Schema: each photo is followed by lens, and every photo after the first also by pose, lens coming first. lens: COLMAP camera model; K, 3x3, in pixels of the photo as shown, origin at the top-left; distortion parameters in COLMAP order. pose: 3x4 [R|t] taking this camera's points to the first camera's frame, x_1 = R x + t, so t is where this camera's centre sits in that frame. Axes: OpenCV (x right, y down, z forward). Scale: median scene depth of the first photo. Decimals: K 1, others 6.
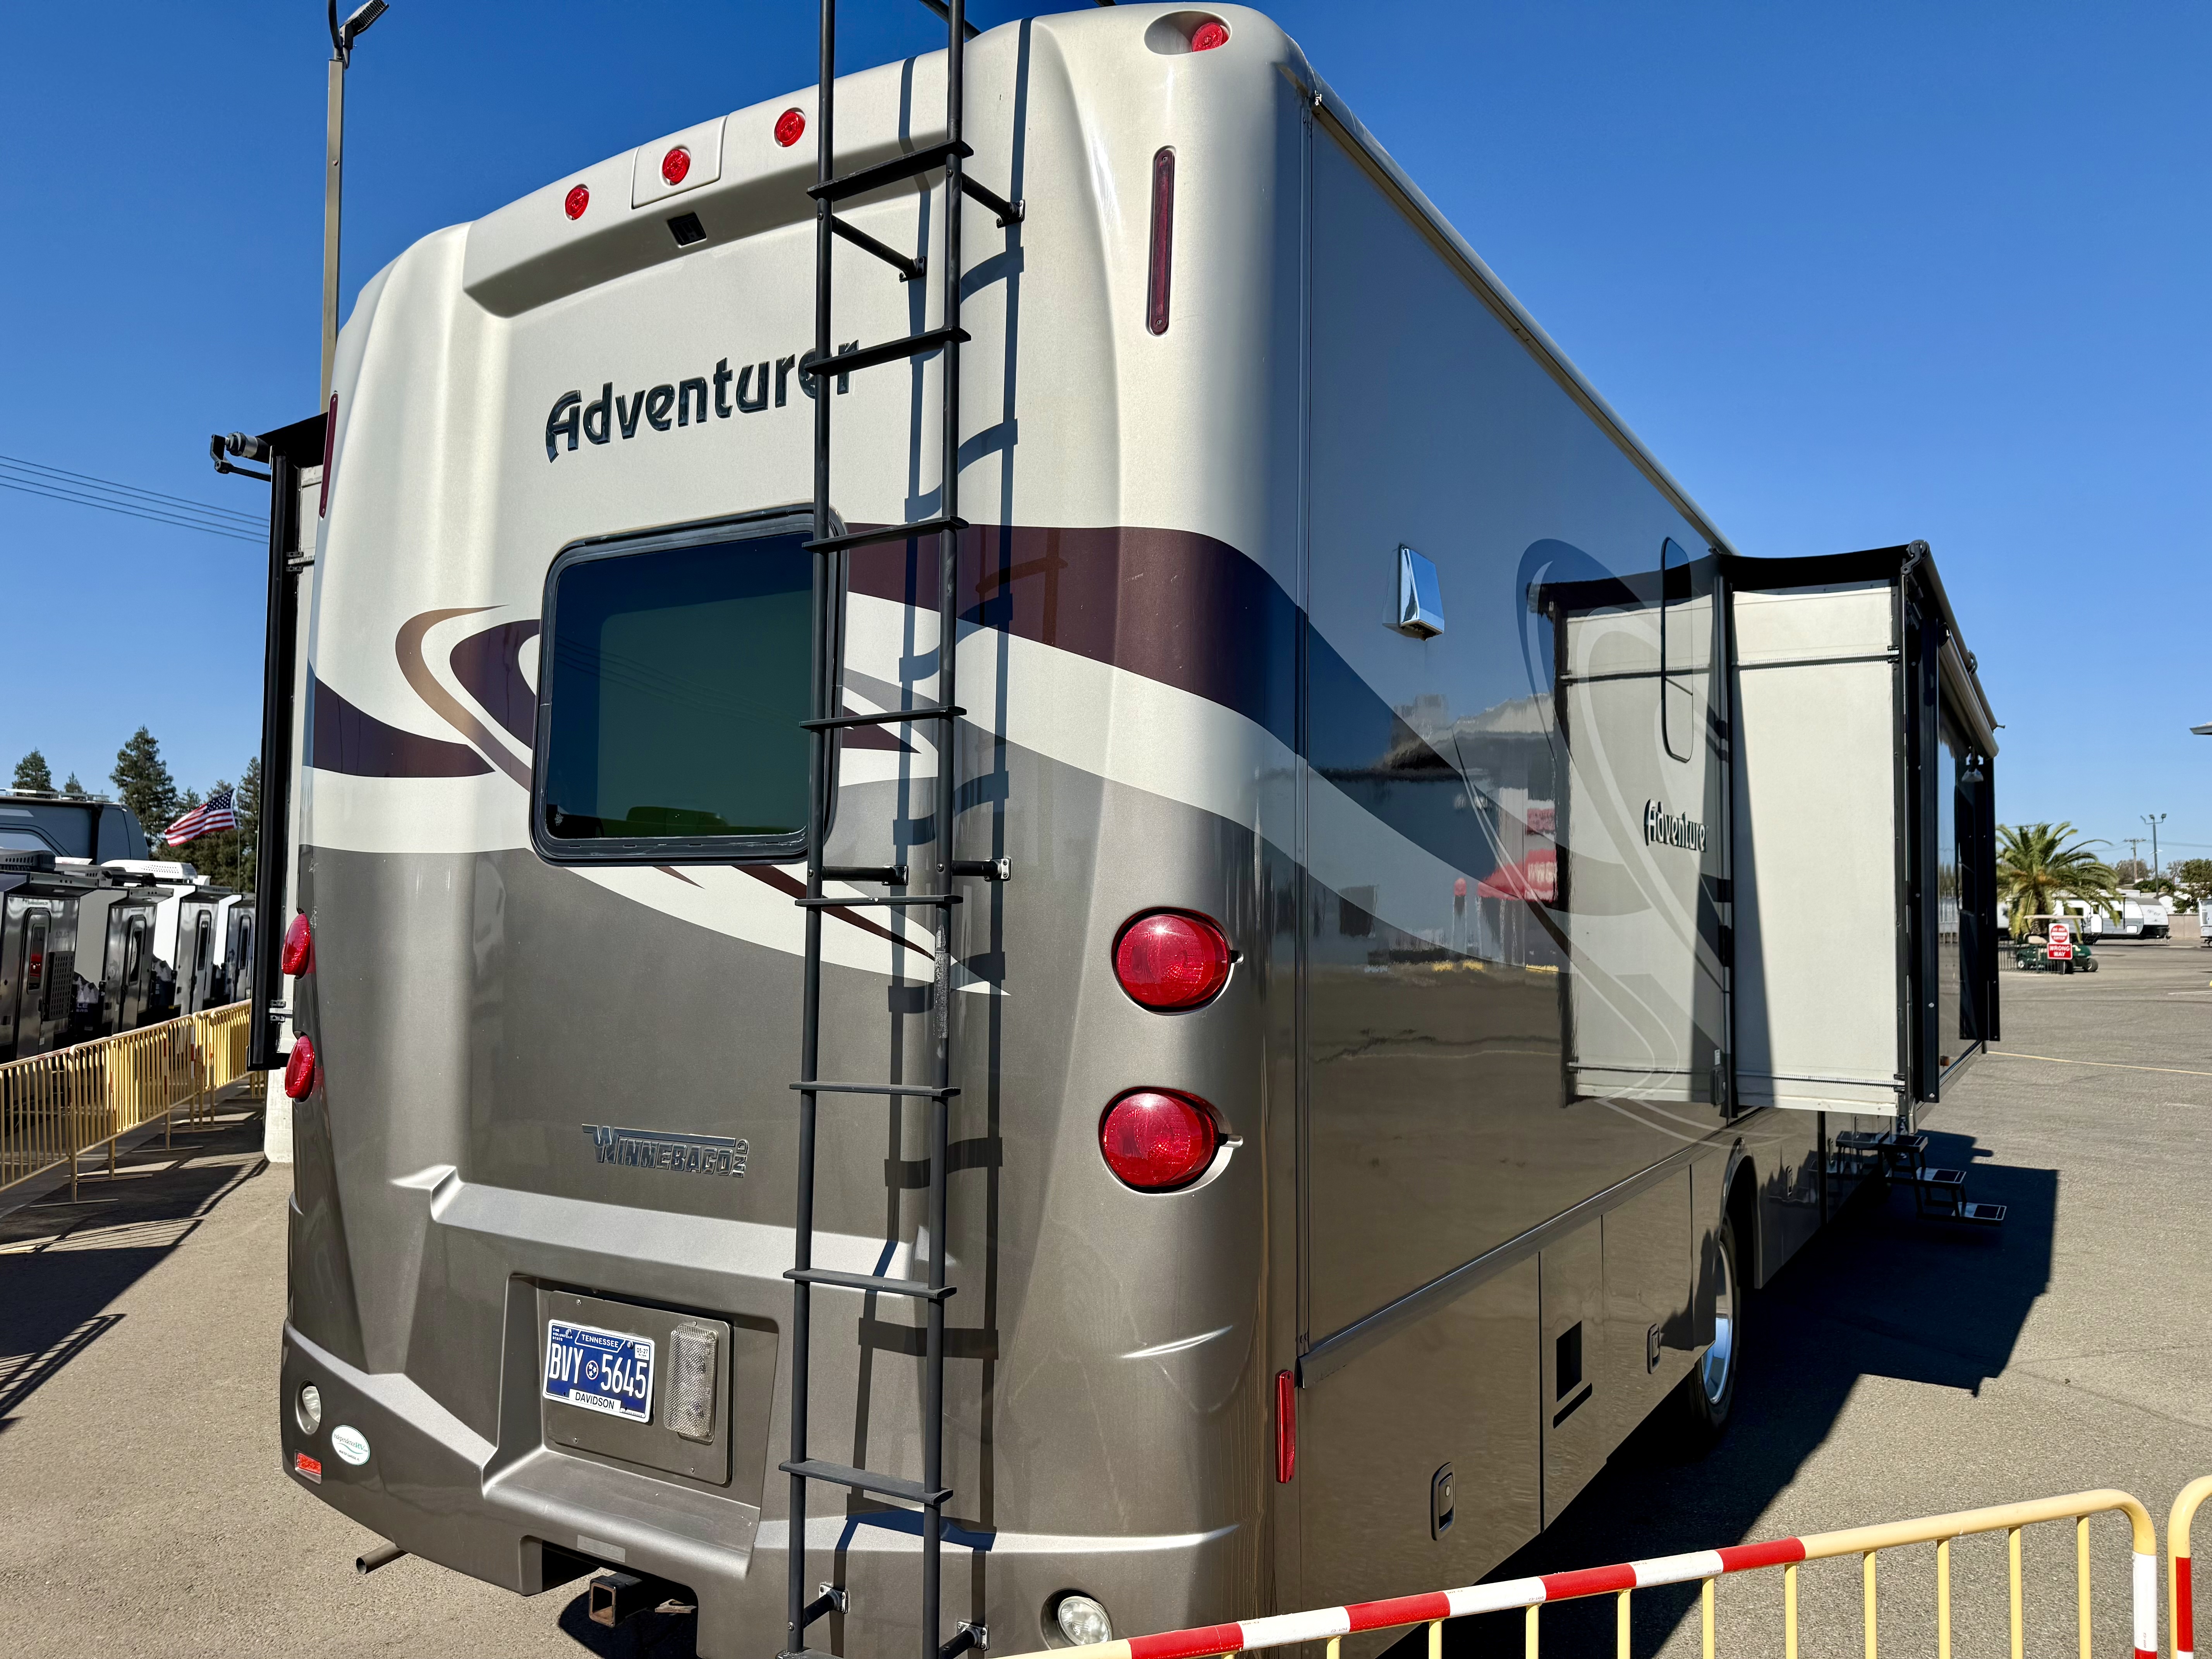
lens RADIAL K [[1578.8, 0, 1106.5], [0, 1578.8, 827.9], [0, 0, 1]] dist [0.001042, -0.004225]
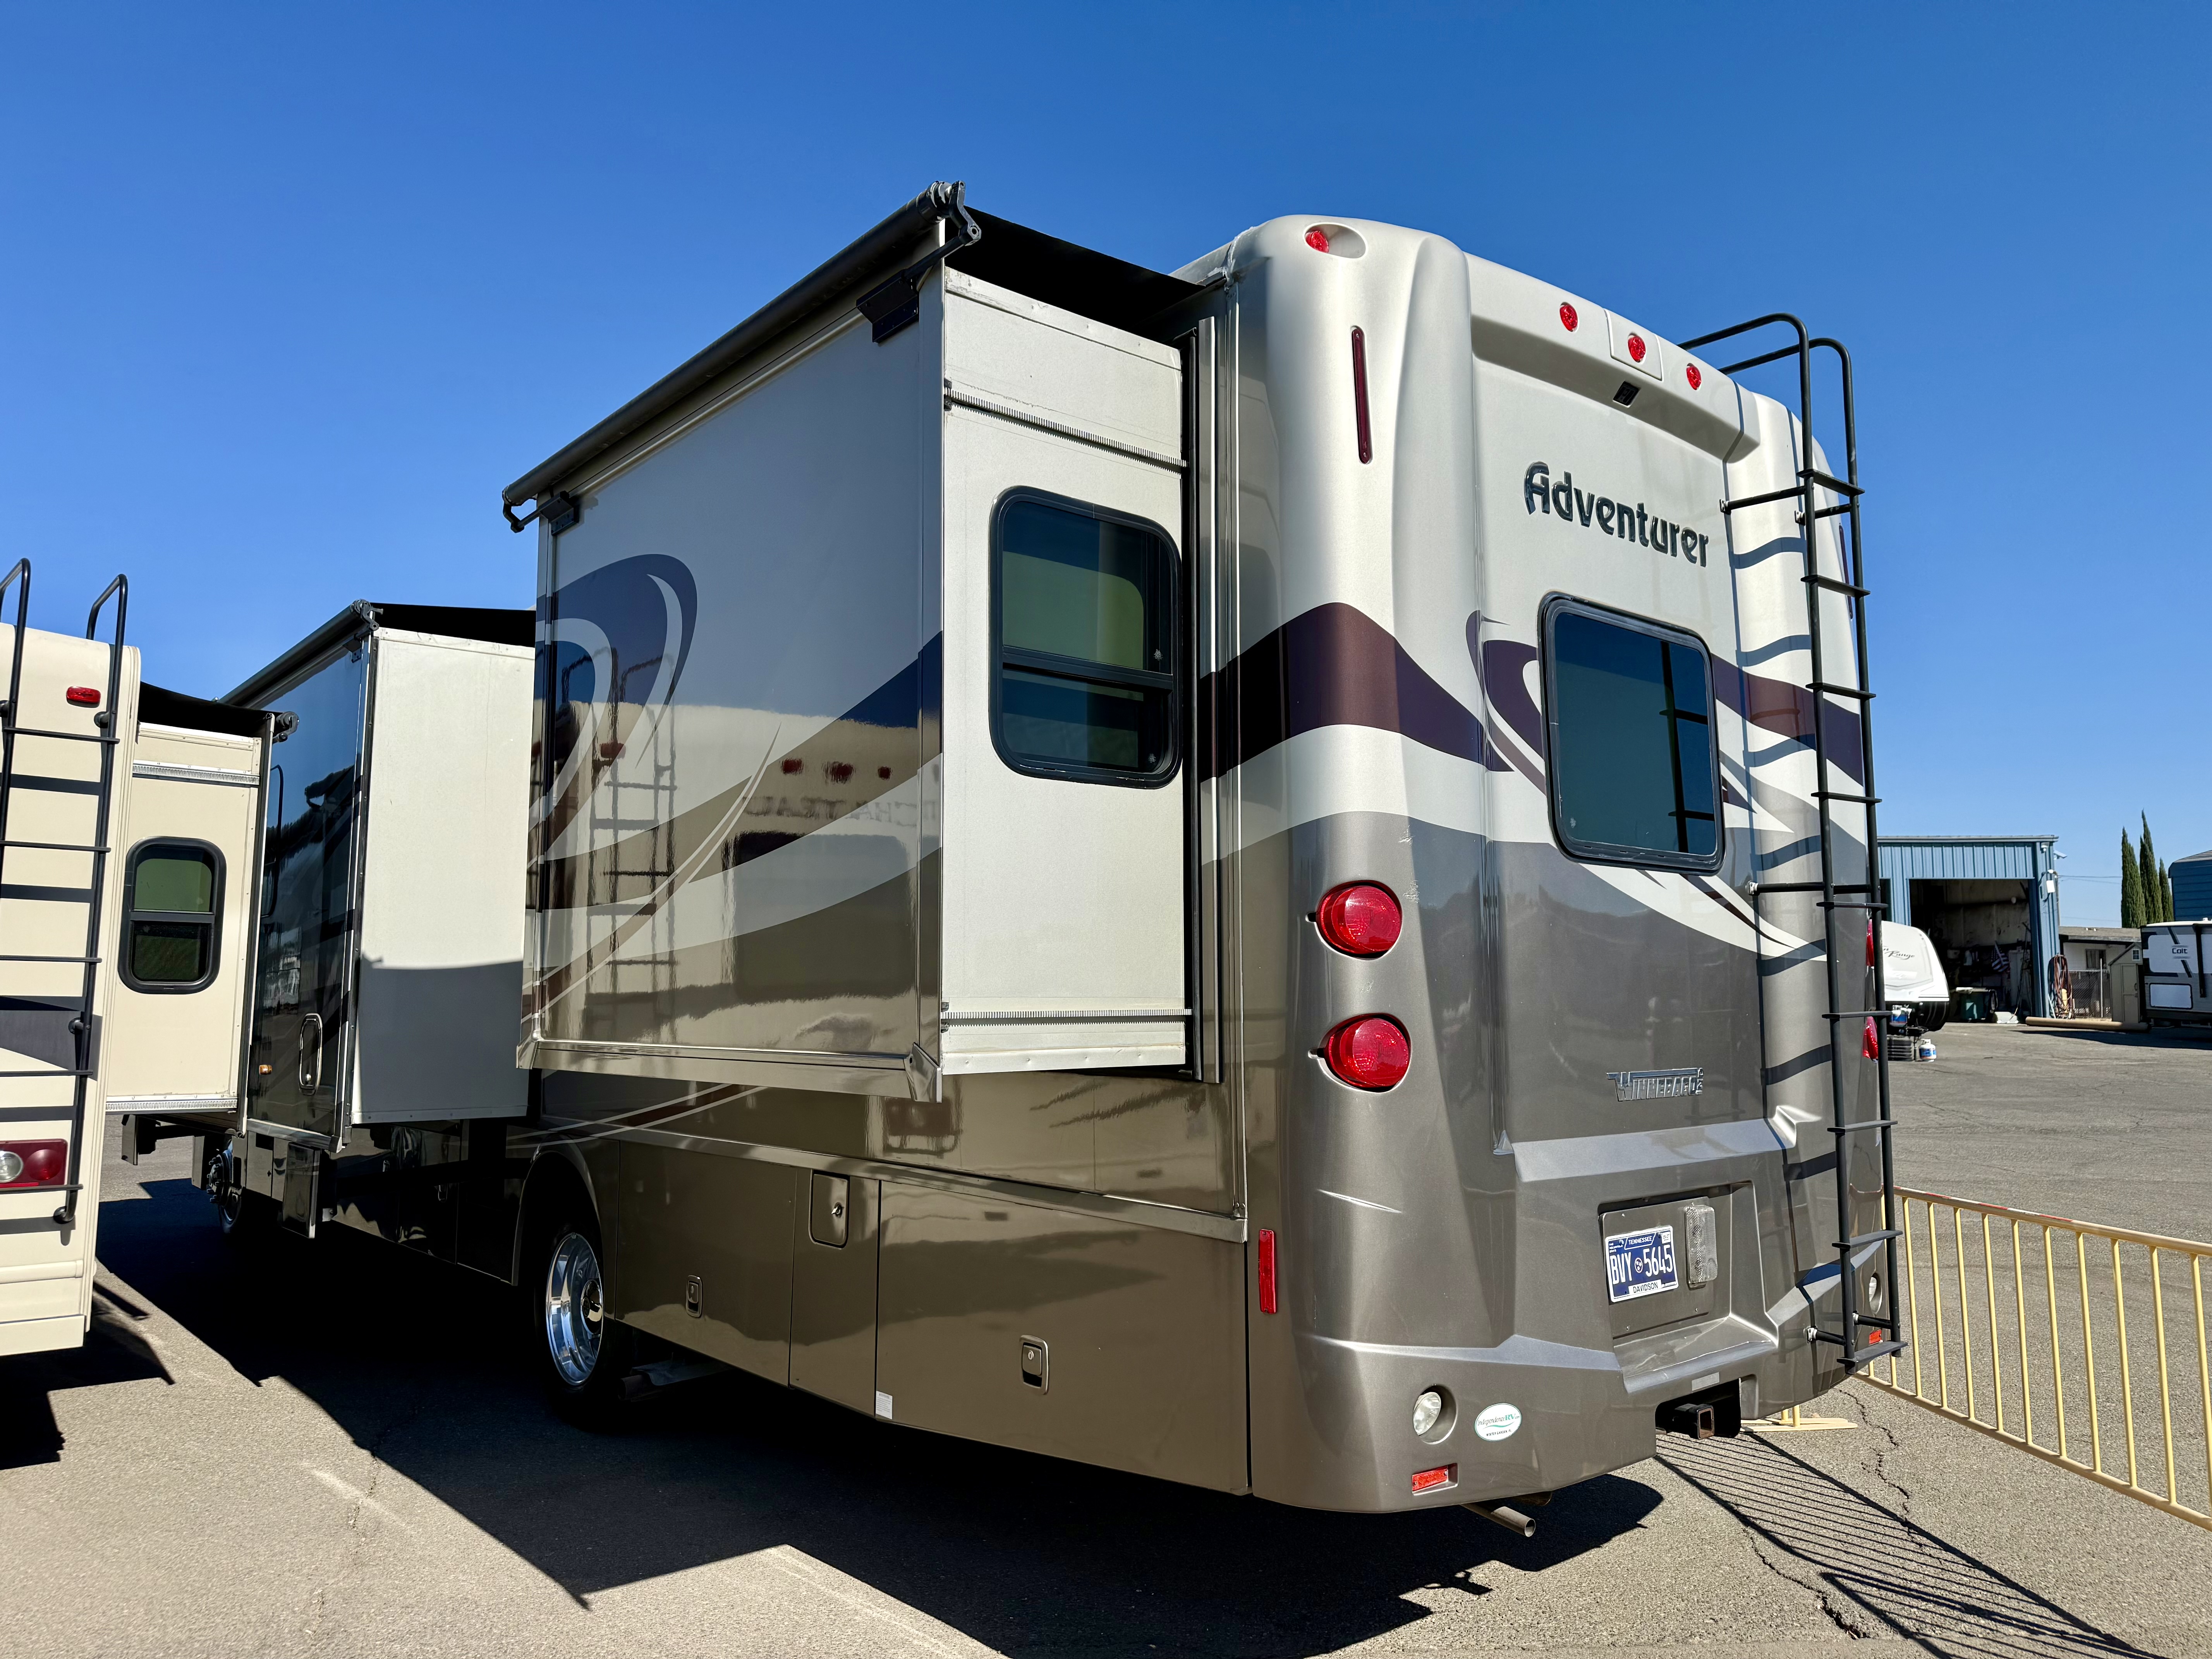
lens RADIAL K [[1578.8, 0, 1105.6], [0, 1578.8, 827.6], [0, 0, 1]] dist [0.001042, -0.004225]
pose [[0.324562, 0.091337, 0.941444, -1.649195], [-0.057665, 0.995386, -0.076690, 0.114342], [-0.944105, -0.029397, 0.328332, 0.977841]]
